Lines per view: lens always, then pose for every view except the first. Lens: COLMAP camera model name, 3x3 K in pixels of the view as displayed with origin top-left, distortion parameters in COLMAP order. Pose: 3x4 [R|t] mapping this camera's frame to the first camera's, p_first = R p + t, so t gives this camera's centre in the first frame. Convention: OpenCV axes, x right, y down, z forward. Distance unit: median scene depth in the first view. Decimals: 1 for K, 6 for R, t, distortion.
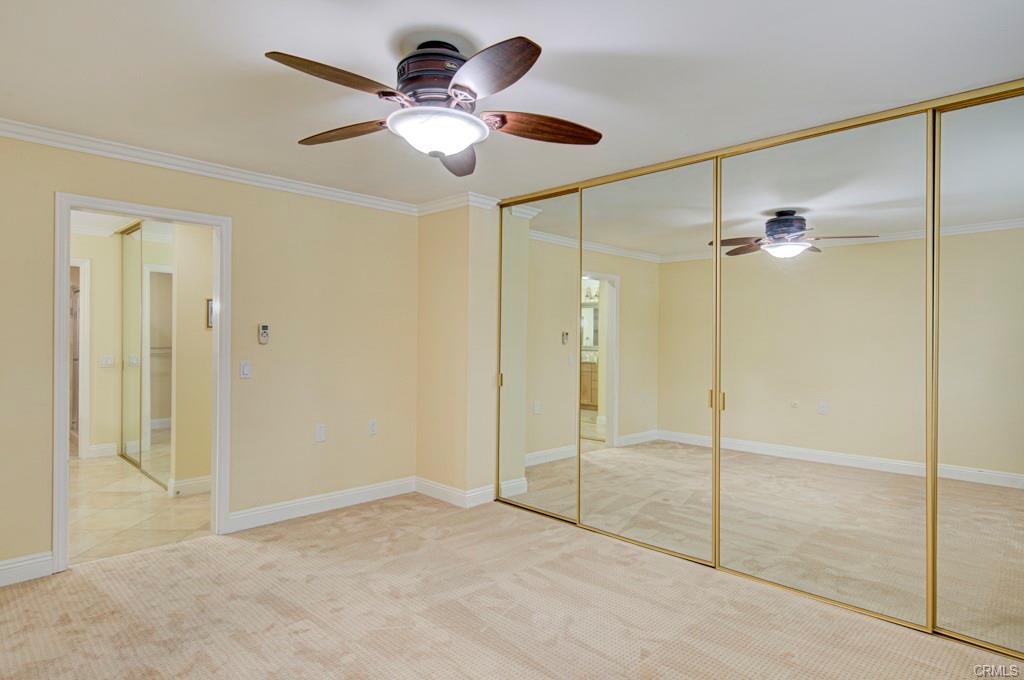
lens RADIAL K [[564.1, 0, 512.0], [0, 564.1, 340.0], [0, 0, 1]] dist [-0.001043, -0.000152]
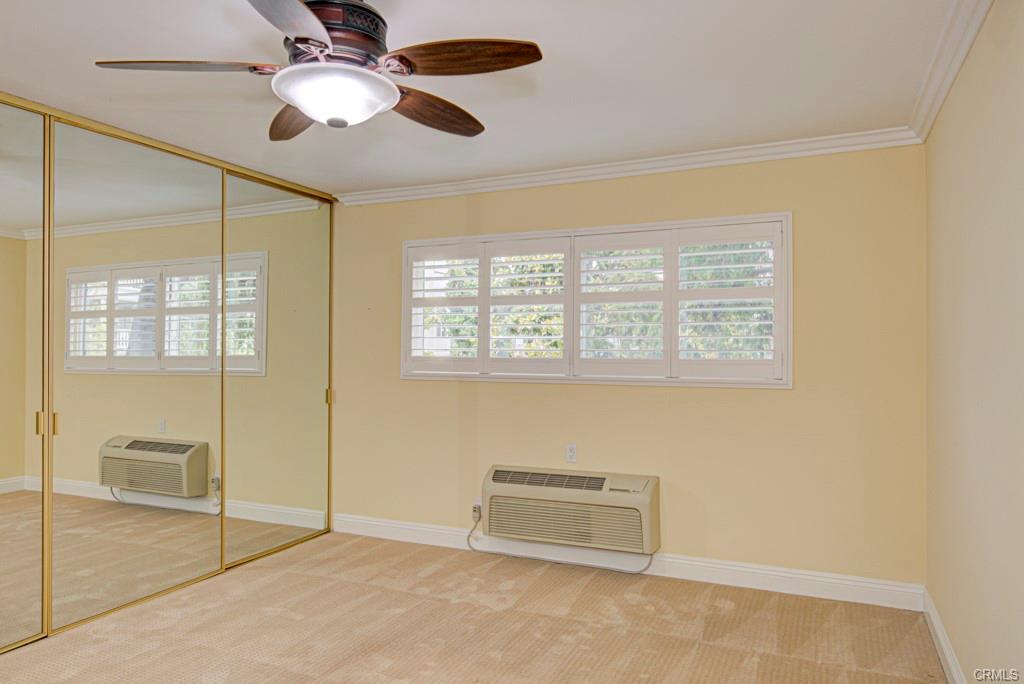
lens RADIAL K [[679.1, 0, 512.0], [0, 679.1, 342.0], [0, 0, 1]] dist [-0.006947, -0.001095]
pose [[-0.345858, -0.003515, 0.938280, -0.754736], [-0.005262, 0.999985, 0.001806, -0.013254], [-0.938272, -0.004313, -0.345872, 0.725391]]
